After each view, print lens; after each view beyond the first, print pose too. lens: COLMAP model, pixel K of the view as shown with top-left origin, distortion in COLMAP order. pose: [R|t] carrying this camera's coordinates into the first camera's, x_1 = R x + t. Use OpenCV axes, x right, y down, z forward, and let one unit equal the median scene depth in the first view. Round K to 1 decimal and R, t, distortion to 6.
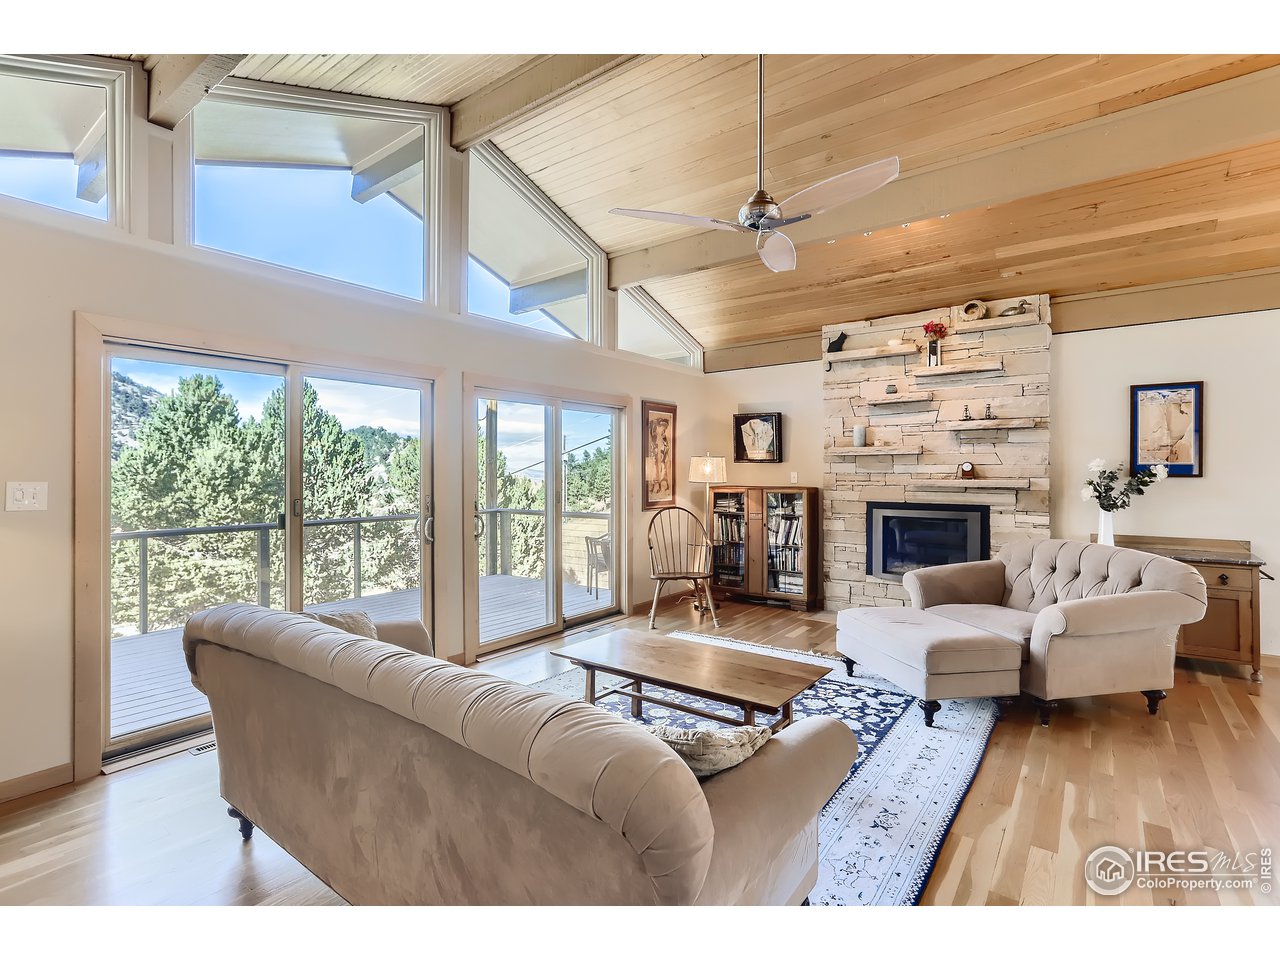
lens RADIAL K [[611.5, 0, 639.6], [0, 611.5, 471.1], [0, 0, 1]] dist [-0.012148, 0.000633]
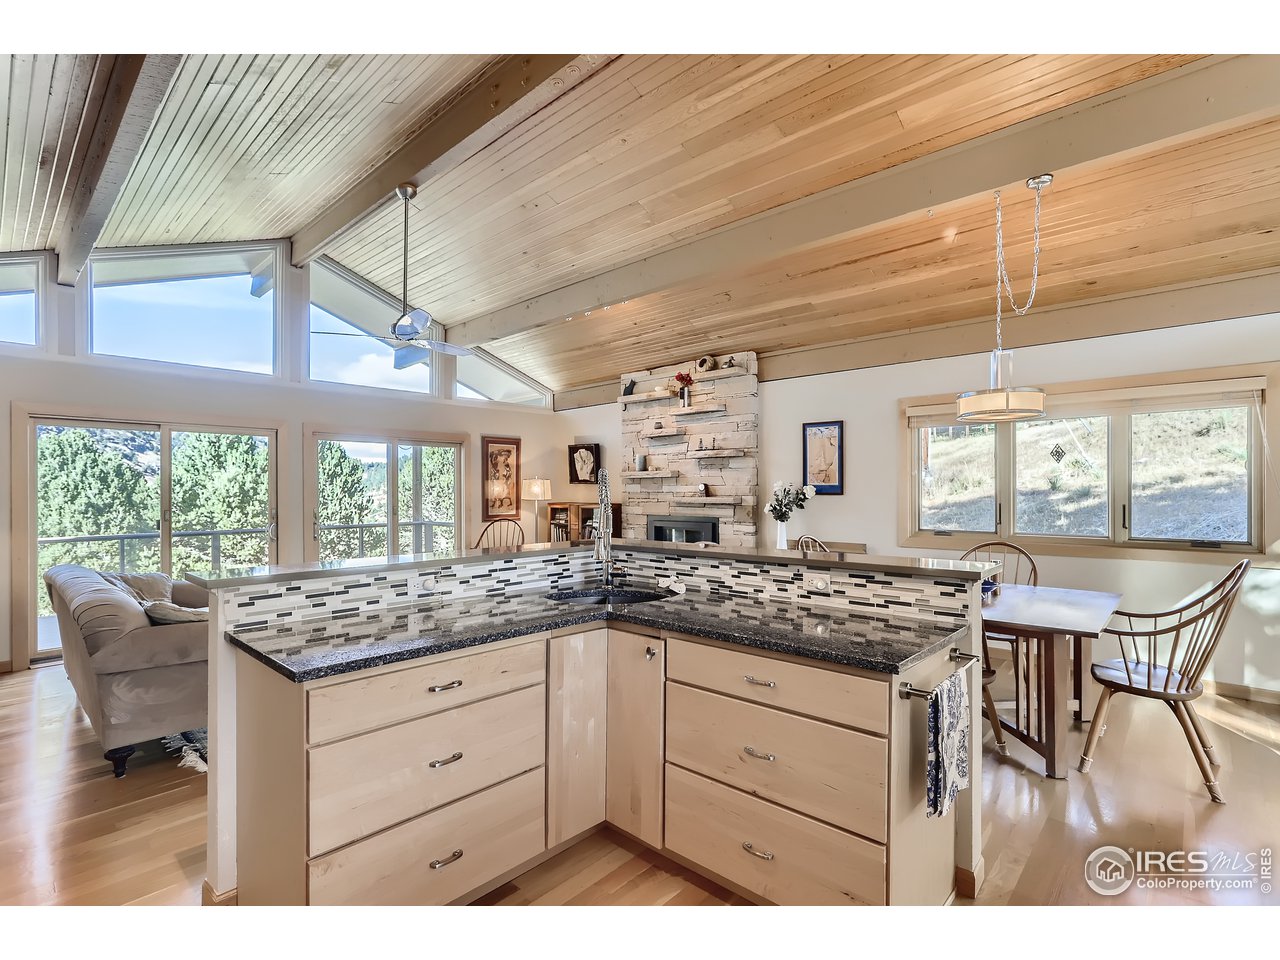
lens RADIAL K [[617.6, 0, 640.9], [0, 617.6, 487.8], [0, 0, 1]] dist [-0.001121, 0.000402]
pose [[0.993830, -0.002596, -0.110885, 0.478947], [0.002404, 0.999995, -0.001866, -0.003022], [0.110889, 0.001588, 0.993831, -0.254253]]
